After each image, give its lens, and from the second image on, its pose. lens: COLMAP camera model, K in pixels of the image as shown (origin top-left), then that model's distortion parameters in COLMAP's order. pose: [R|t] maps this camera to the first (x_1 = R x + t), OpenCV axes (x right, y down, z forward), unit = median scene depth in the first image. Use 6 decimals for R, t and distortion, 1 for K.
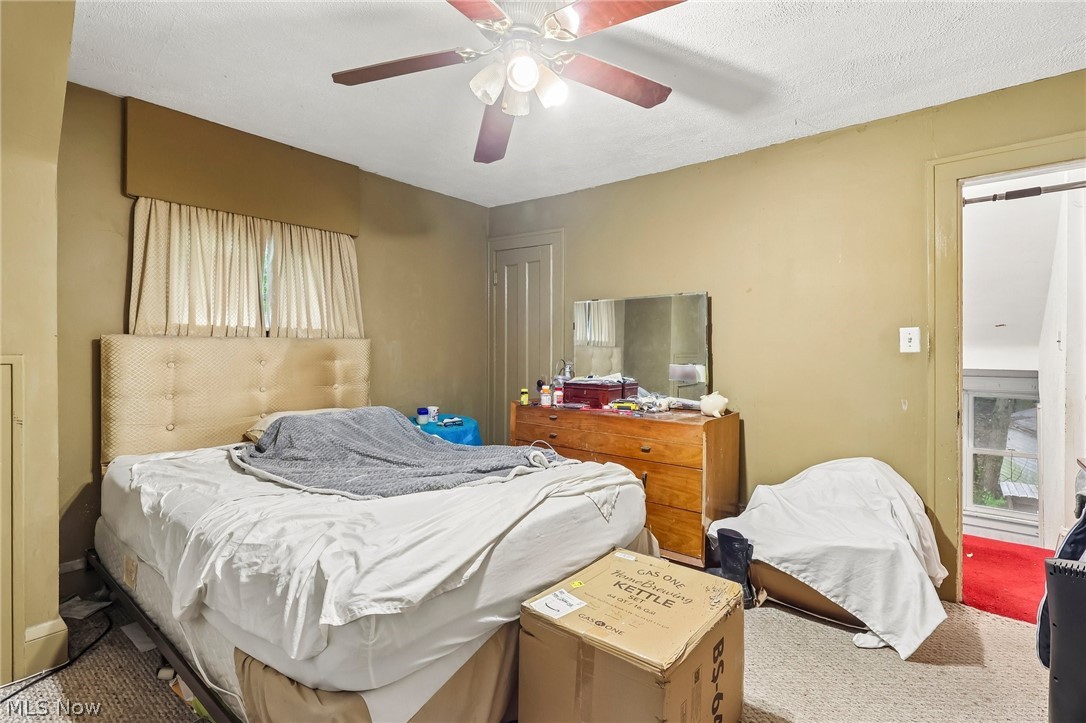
lens RADIAL K [[505.9, 0, 527.9], [0, 505.9, 361.3], [0, 0, 1]] dist [0.000116, 0.000007]
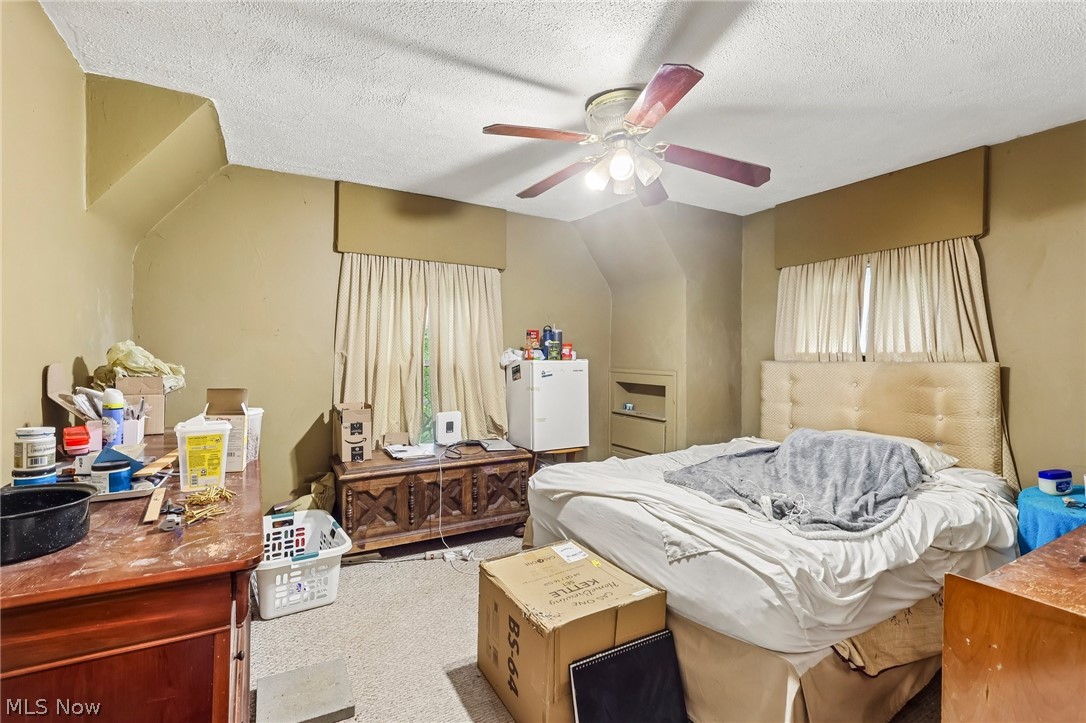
lens RADIAL K [[498.8, 0, 543.0], [0, 498.8, 361.5], [0, 0, 1]] dist [0.000108, 0.000144]
pose [[-0.338291, -0.000968, -0.941041, 0.829952], [-0.031805, 0.999440, 0.010405, -0.042130], [0.940504, 0.033450, -0.338132, 0.814113]]
